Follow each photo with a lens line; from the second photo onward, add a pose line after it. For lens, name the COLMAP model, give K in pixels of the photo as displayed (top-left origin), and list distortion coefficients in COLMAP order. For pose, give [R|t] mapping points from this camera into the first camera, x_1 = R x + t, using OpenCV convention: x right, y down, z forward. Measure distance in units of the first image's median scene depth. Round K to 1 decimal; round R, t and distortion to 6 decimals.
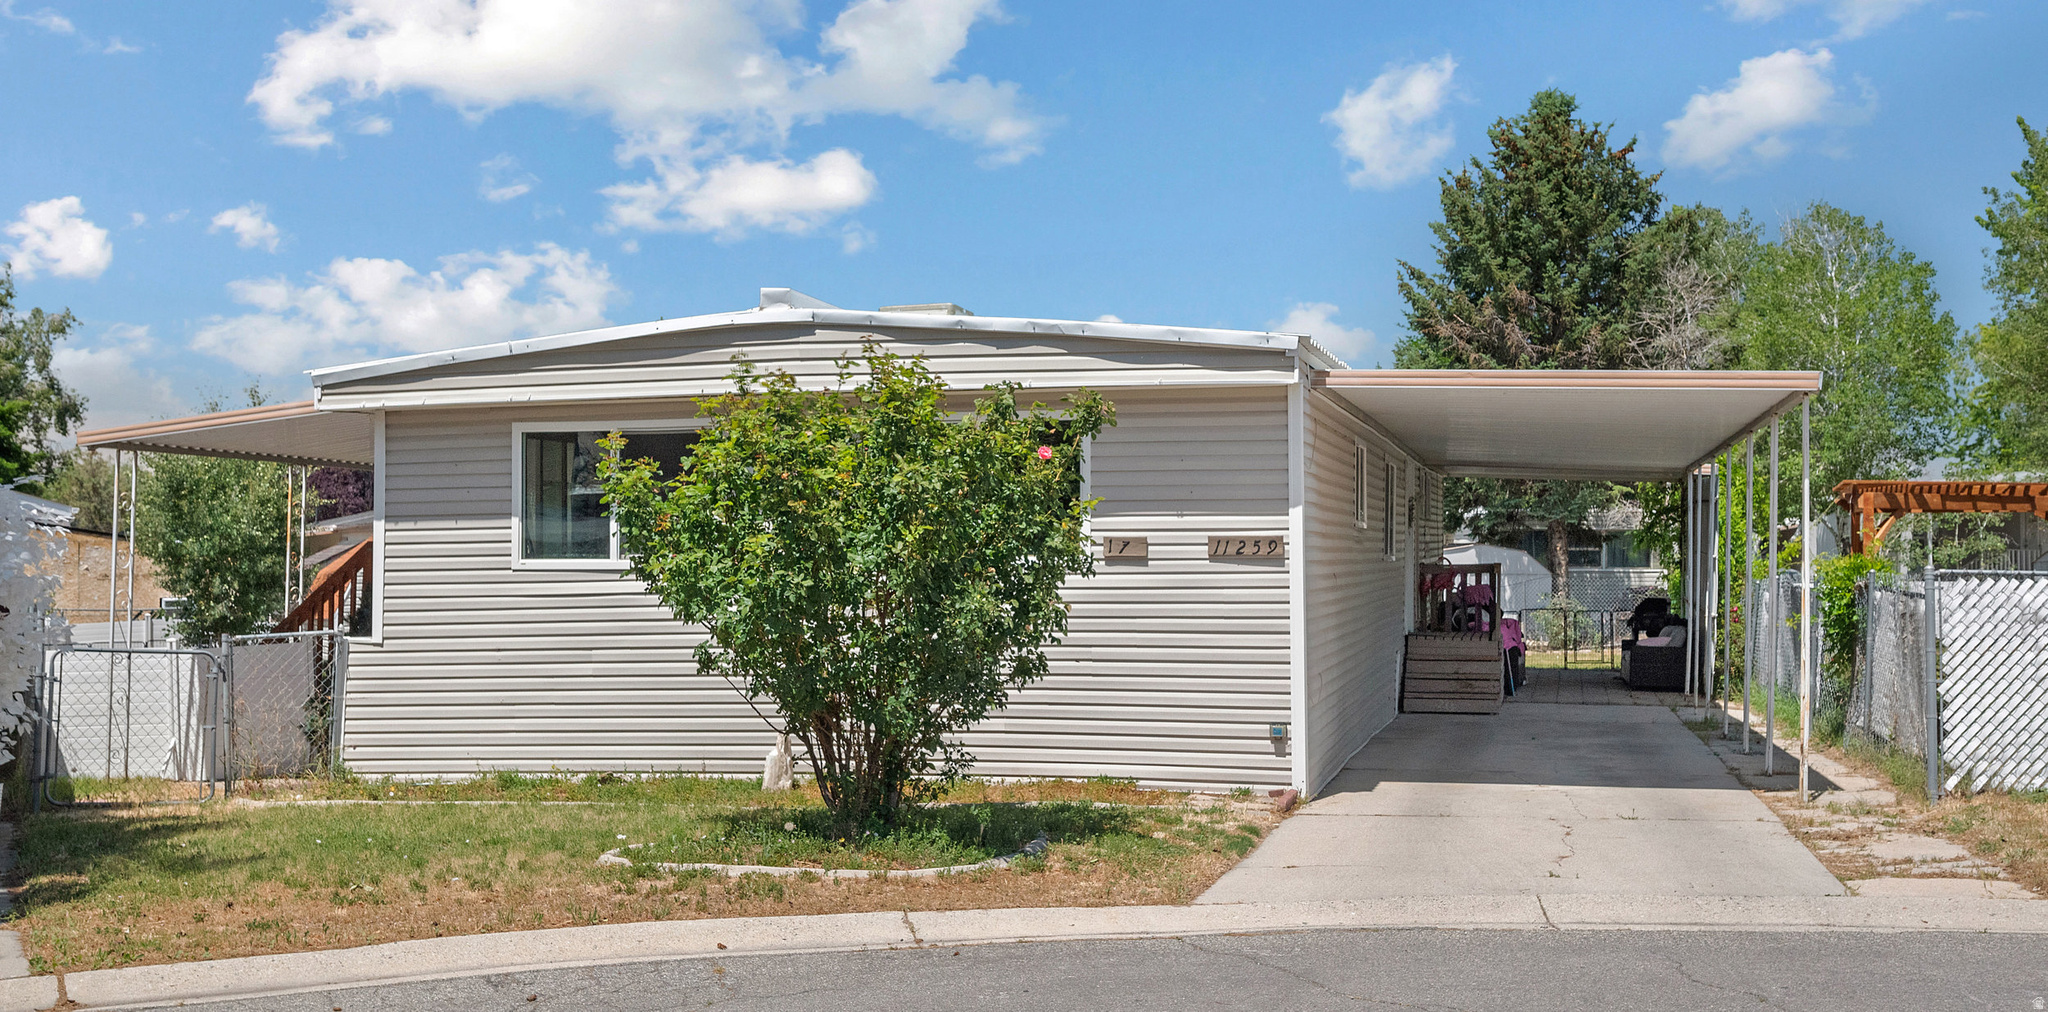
lens RADIAL K [[2207.8, 0, 1024.0], [0, 2207.8, 623.5], [0, 0, 1]] dist [0.015275, 0.020105]
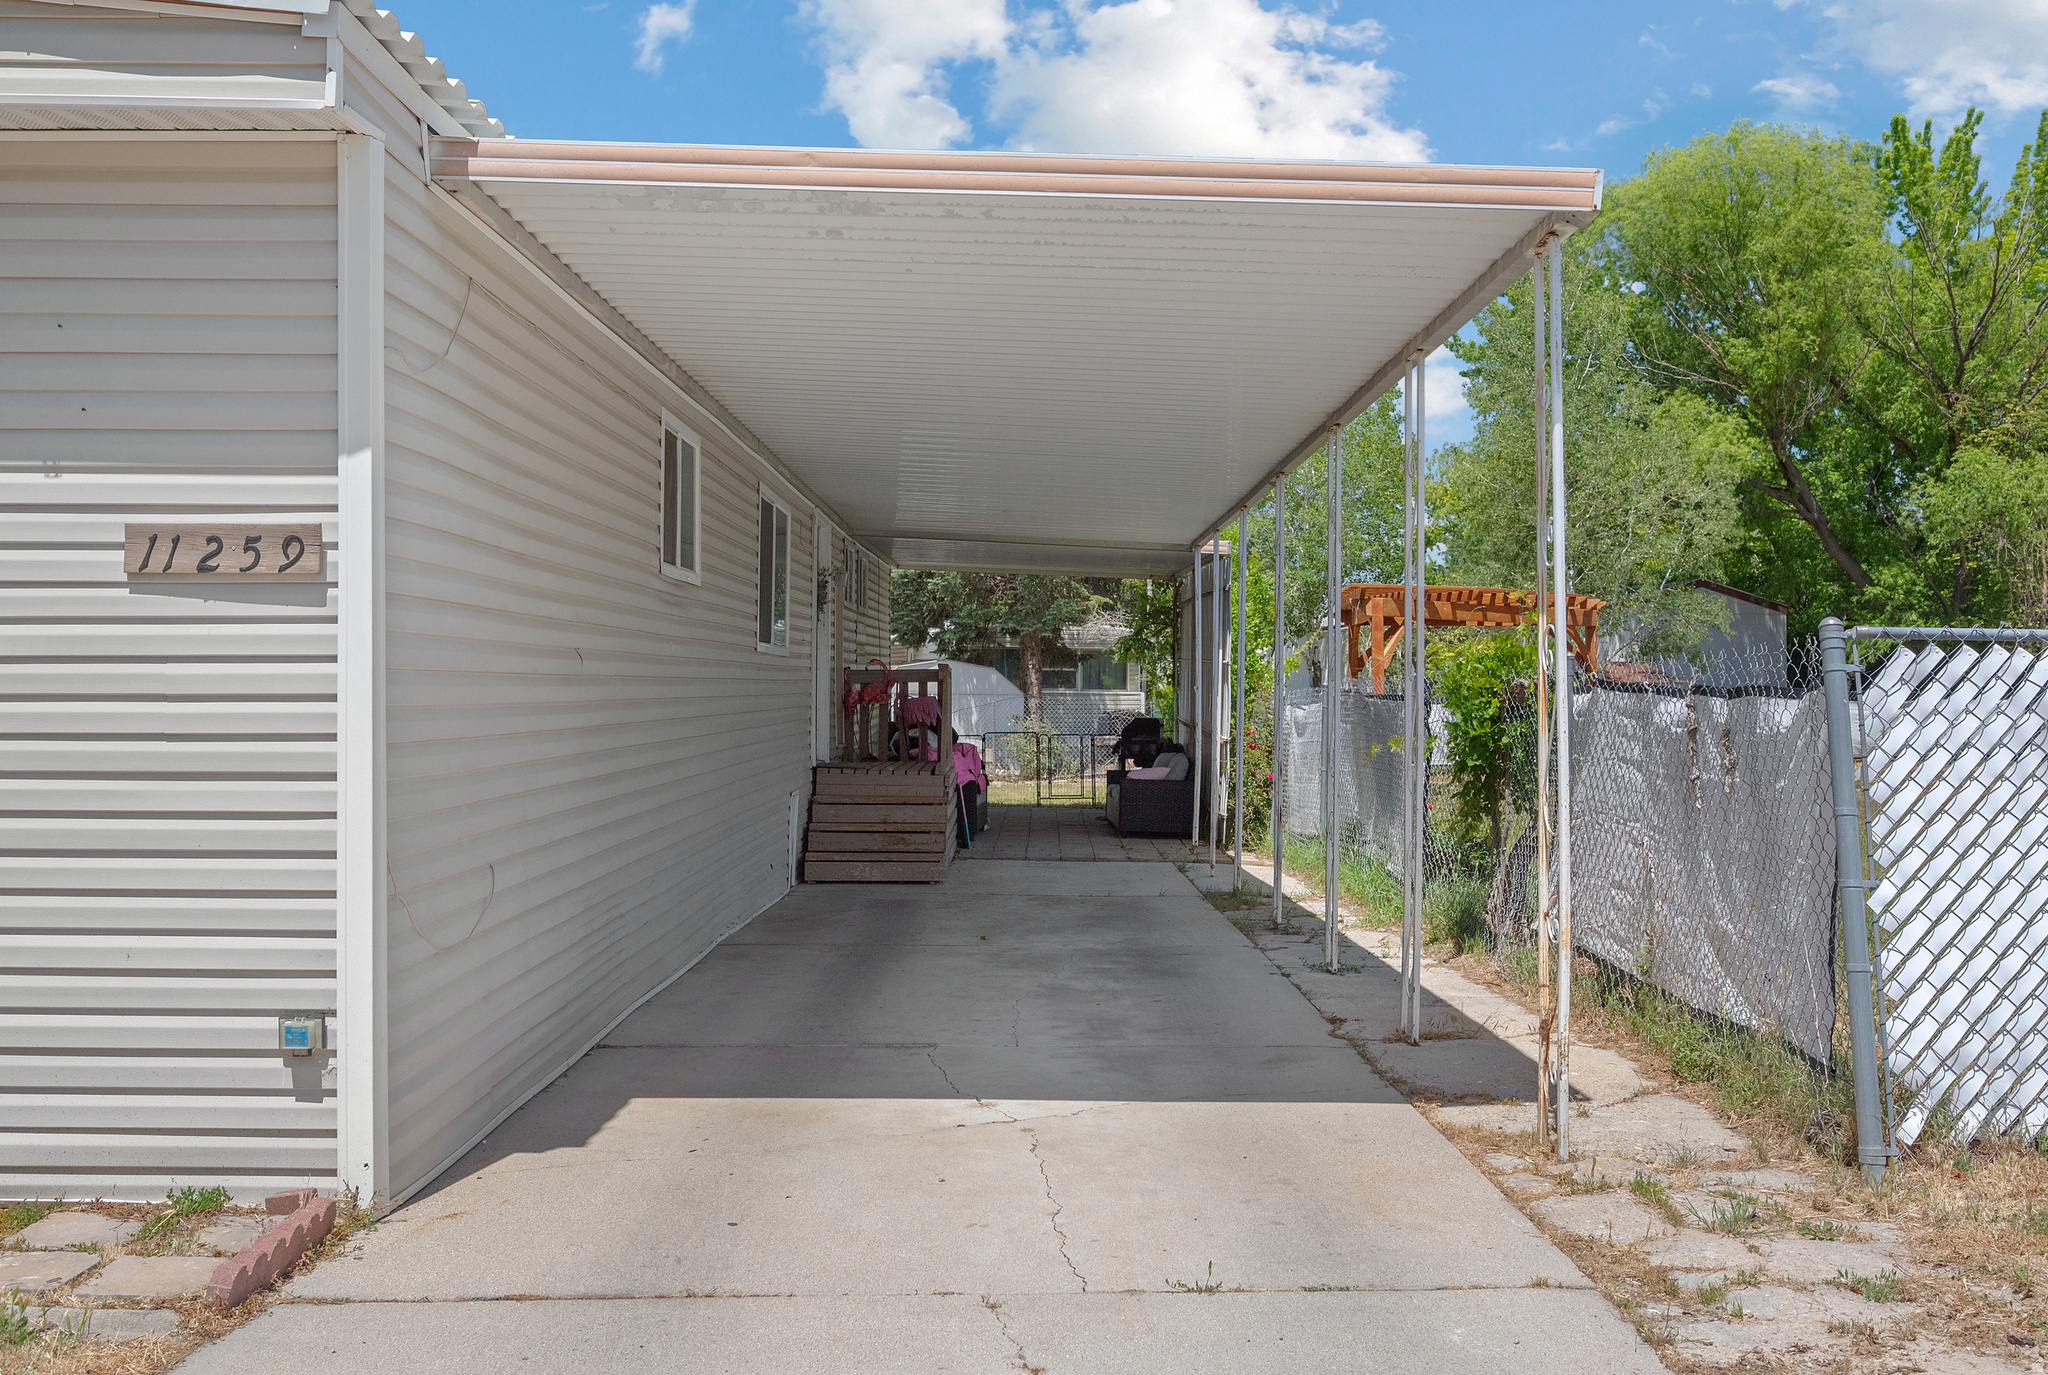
lens RADIAL K [[1894.5, 0, 1024.0], [0, 1894.5, 687.5], [0, 0, 1]] dist [0.001029, 0.002840]
pose [[0.973313, 0.006342, 0.229394, 0.100859], [0.001202, 0.999463, -0.032736, -0.000188], [-0.229478, 0.032138, 0.972783, 0.406972]]
